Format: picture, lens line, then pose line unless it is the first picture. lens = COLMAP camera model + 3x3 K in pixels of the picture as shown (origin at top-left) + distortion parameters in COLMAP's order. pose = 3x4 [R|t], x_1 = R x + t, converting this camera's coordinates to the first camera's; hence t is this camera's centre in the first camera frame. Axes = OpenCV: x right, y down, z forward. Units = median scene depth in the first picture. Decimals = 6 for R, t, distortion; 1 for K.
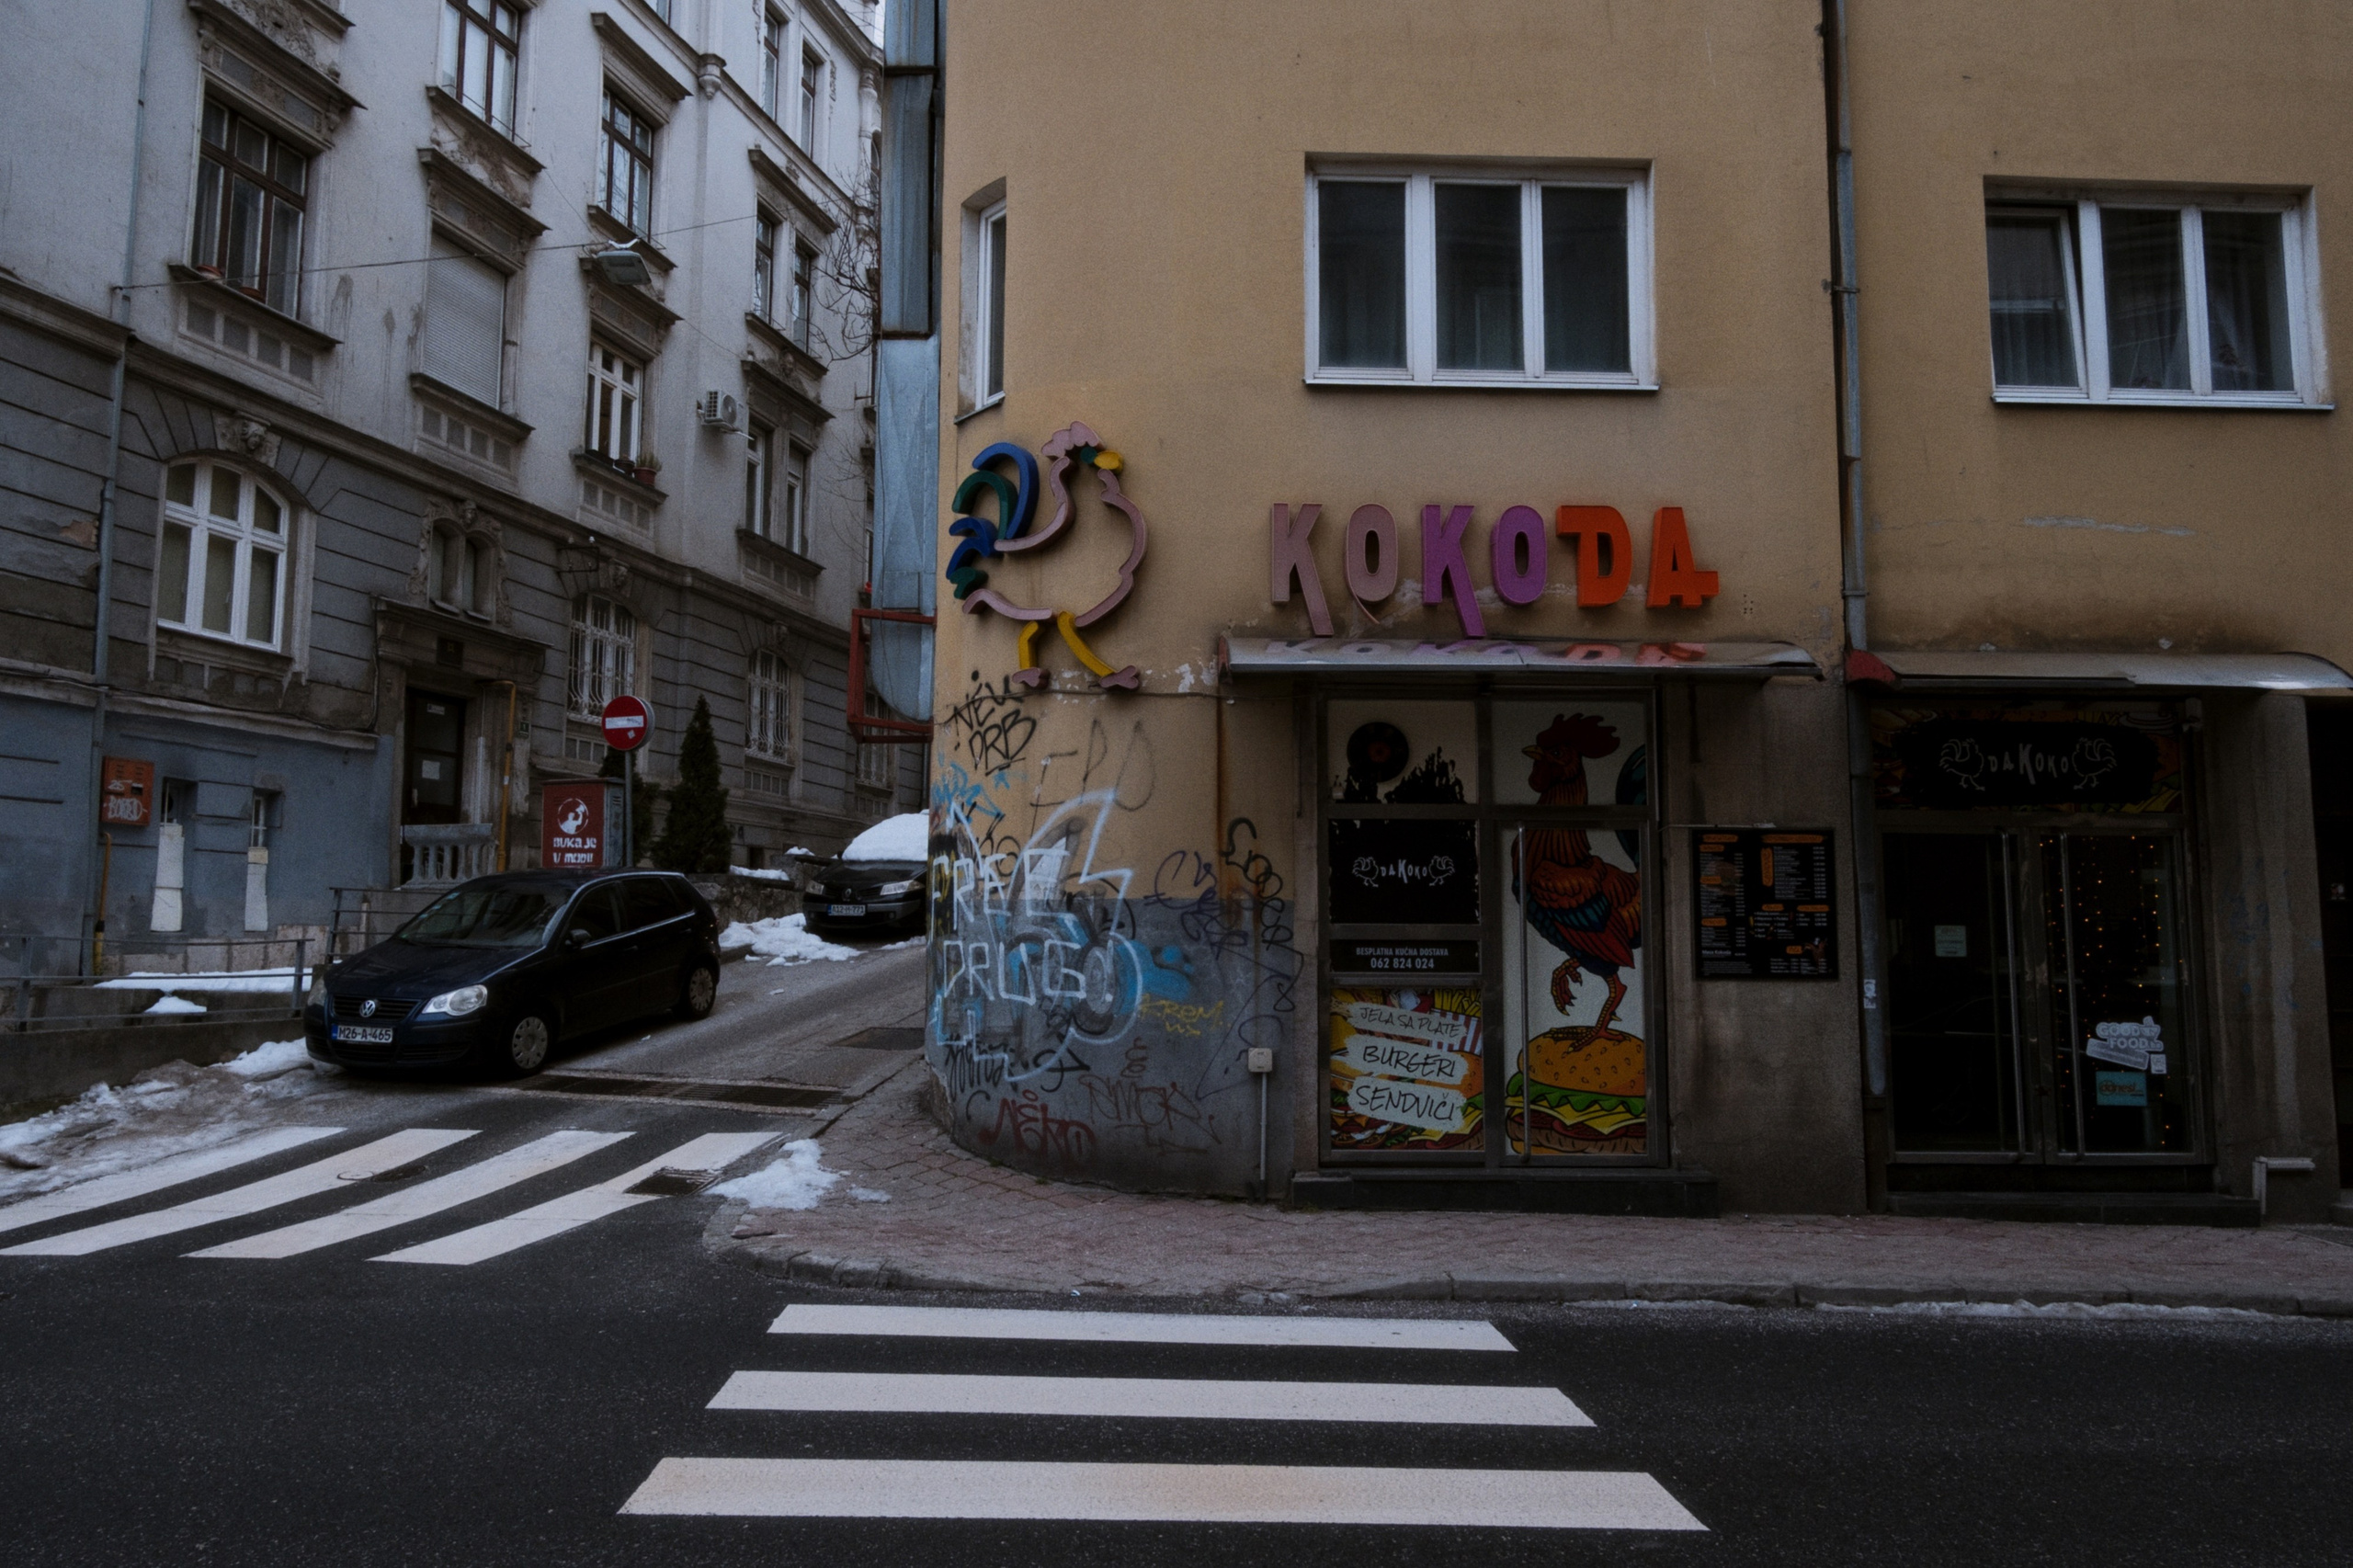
lens RADIAL K [[1610.6, 0, 1176.5], [0, 1610.6, 784.0], [0, 0, 1]] dist [-0.004538, 0.000420]
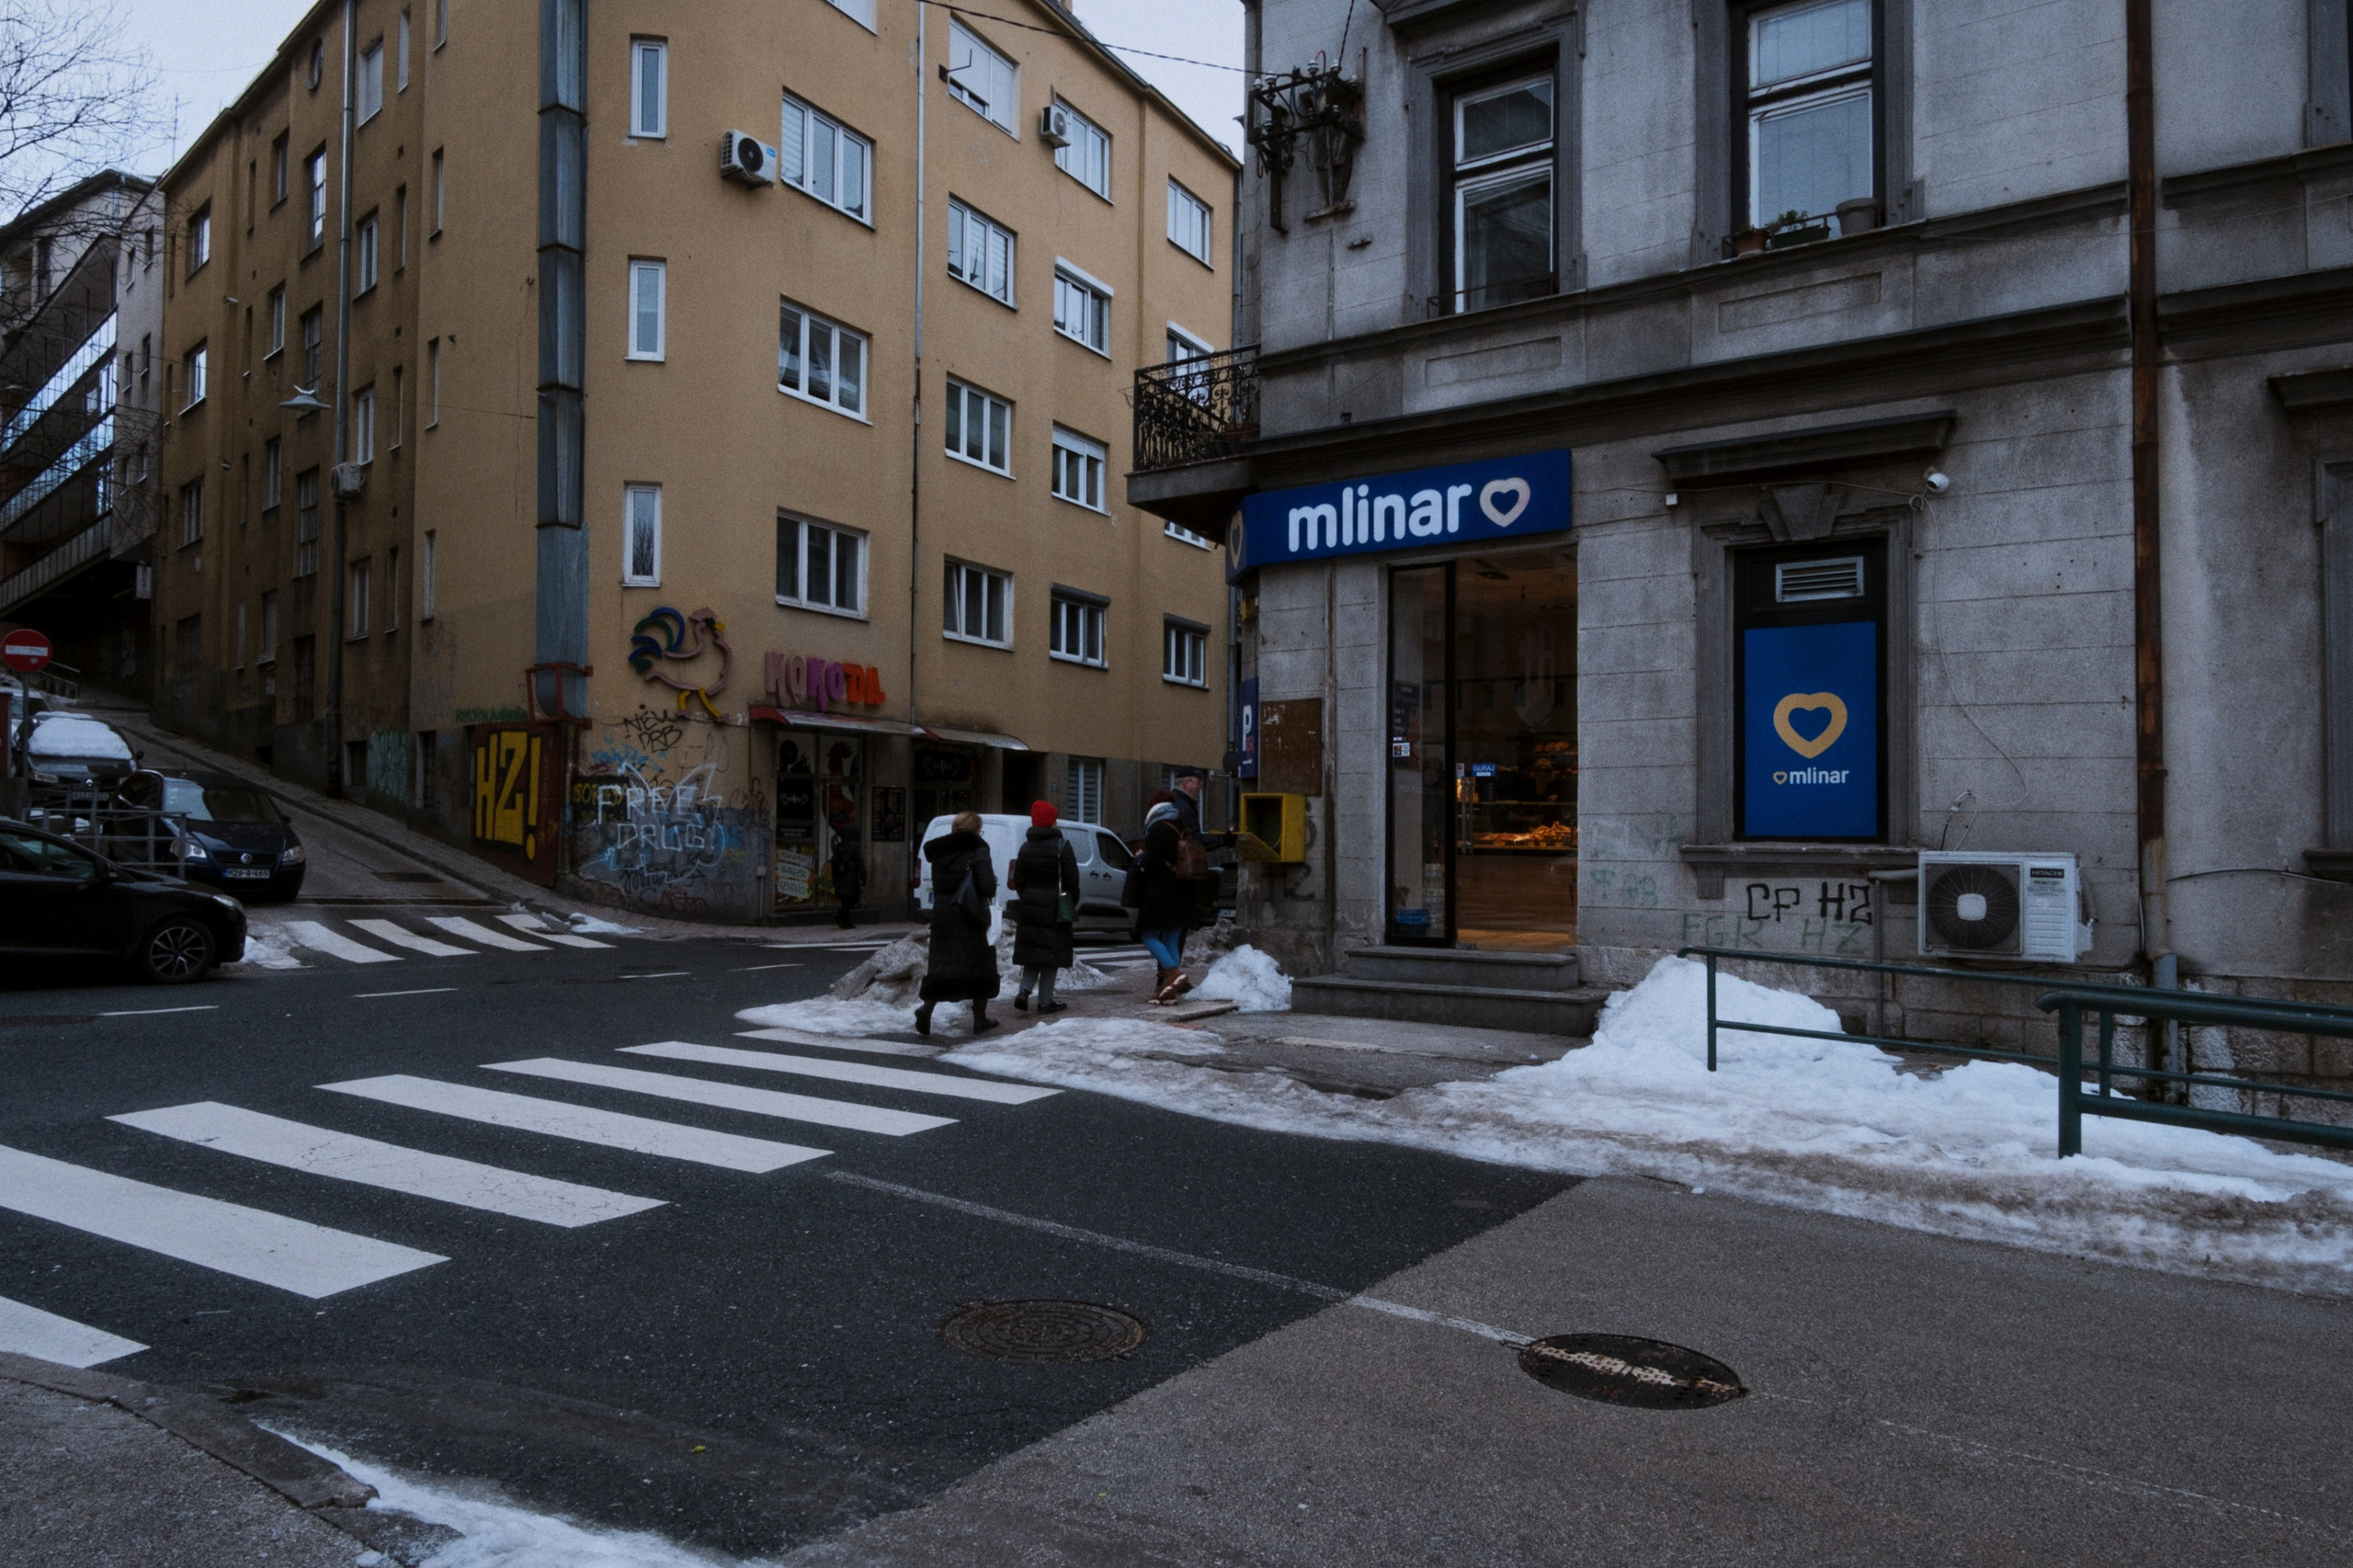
lens RADIAL K [[1610.6, 0, 1176.5], [0, 1610.6, 784.0], [0, 0, 1]] dist [-0.004538, 0.000420]
pose [[0.506798, 0.032222, 0.861462, -1.762003], [-0.096486, 0.995143, 0.019541, -0.079346], [-0.856648, -0.093022, 0.507445, -0.829514]]
